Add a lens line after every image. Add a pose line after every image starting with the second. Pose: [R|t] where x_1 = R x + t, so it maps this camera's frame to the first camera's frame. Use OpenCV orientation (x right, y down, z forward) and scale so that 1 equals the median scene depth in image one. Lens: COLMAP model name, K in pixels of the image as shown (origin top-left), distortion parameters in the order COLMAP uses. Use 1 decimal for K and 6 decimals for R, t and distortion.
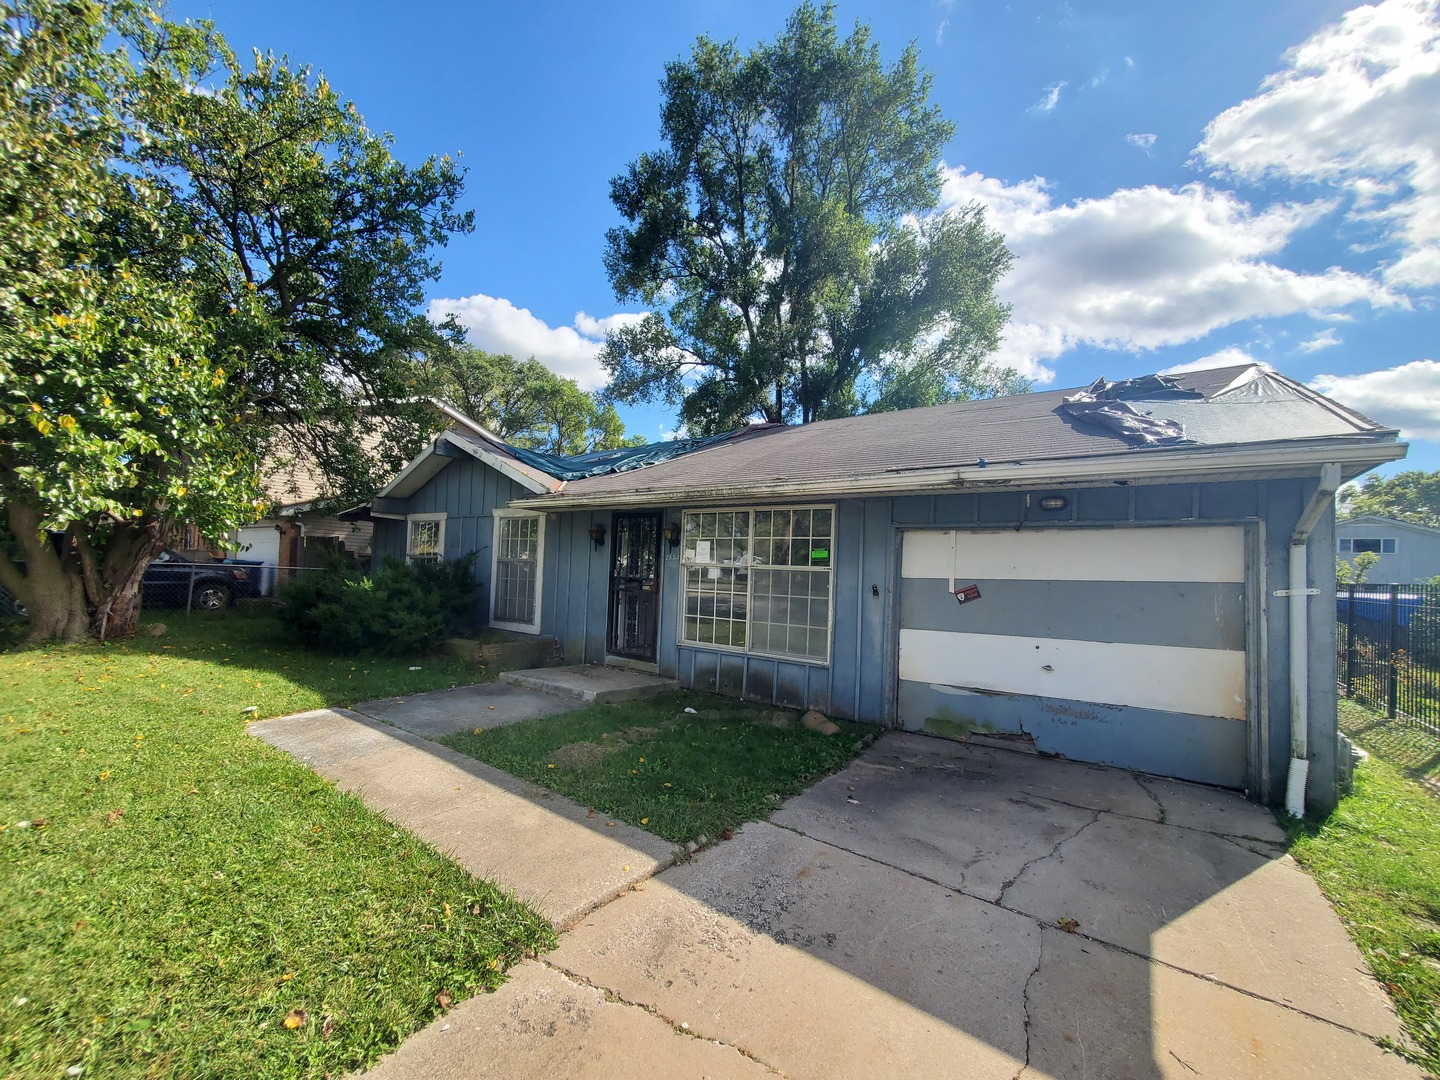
lens RADIAL K [[577.9, 0, 722.8], [0, 577.9, 544.0], [0, 0, 1]] dist [-0.002636, -0.000612]
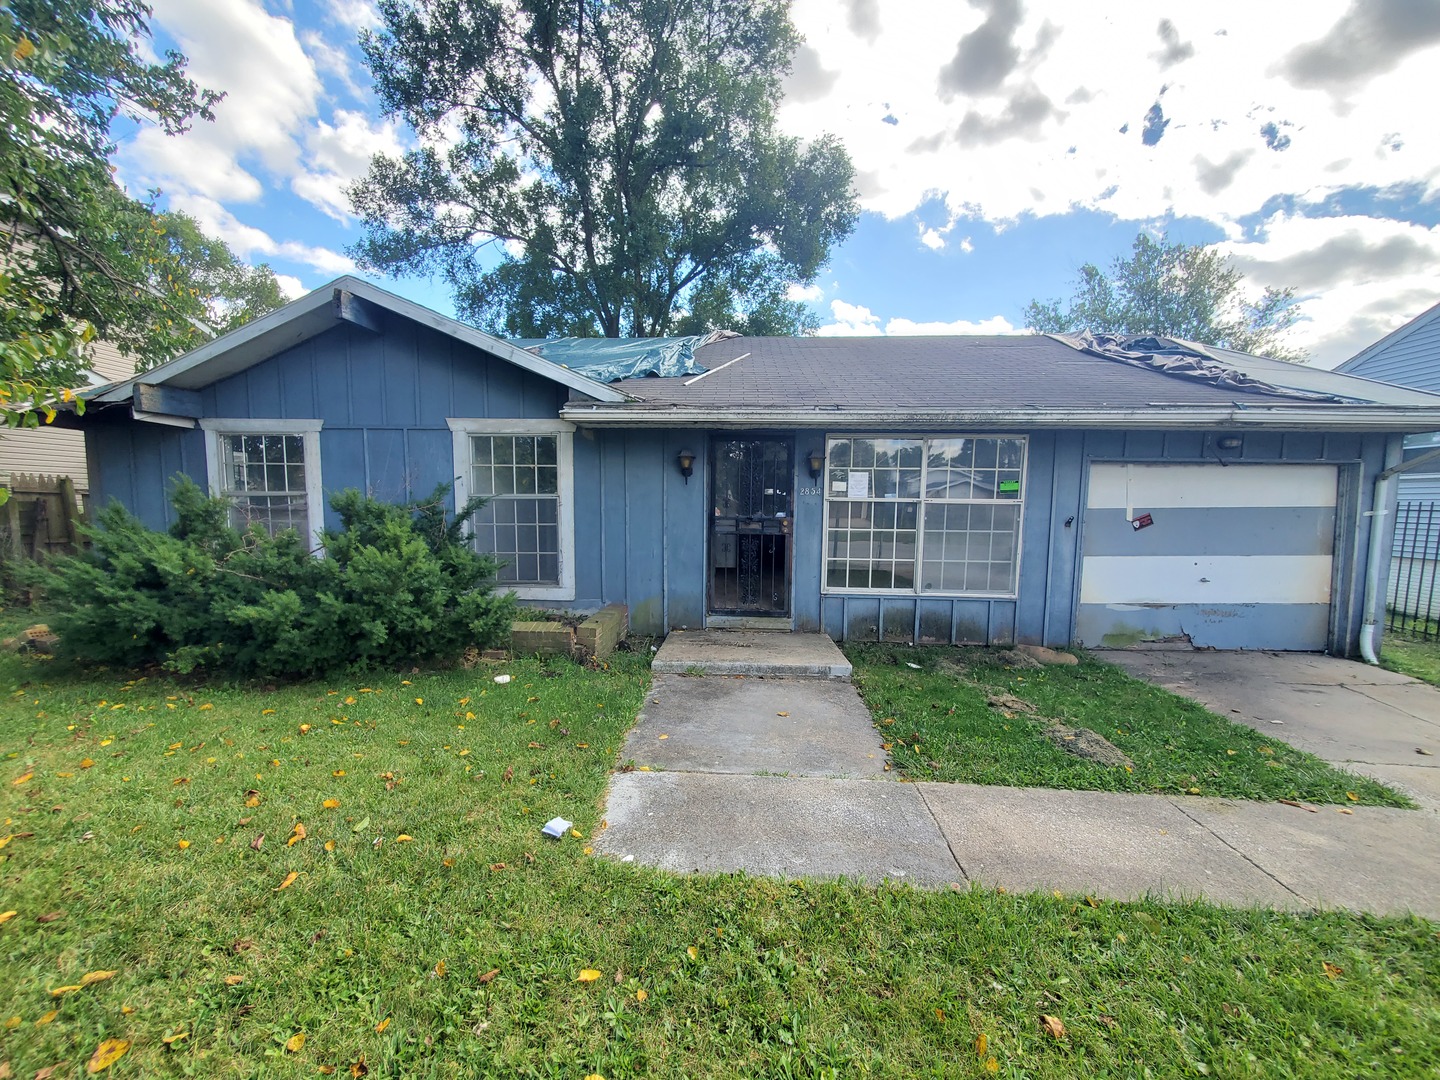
lens RADIAL K [[577.9, 0, 718.1], [0, 577.9, 543.2], [0, 0, 1]] dist [-0.002636, -0.000612]
pose [[0.844746, -0.068084, 0.530819, -0.781621], [-0.005120, 0.990801, 0.135230, -0.017432], [-0.535143, -0.116953, 0.836627, 0.448379]]
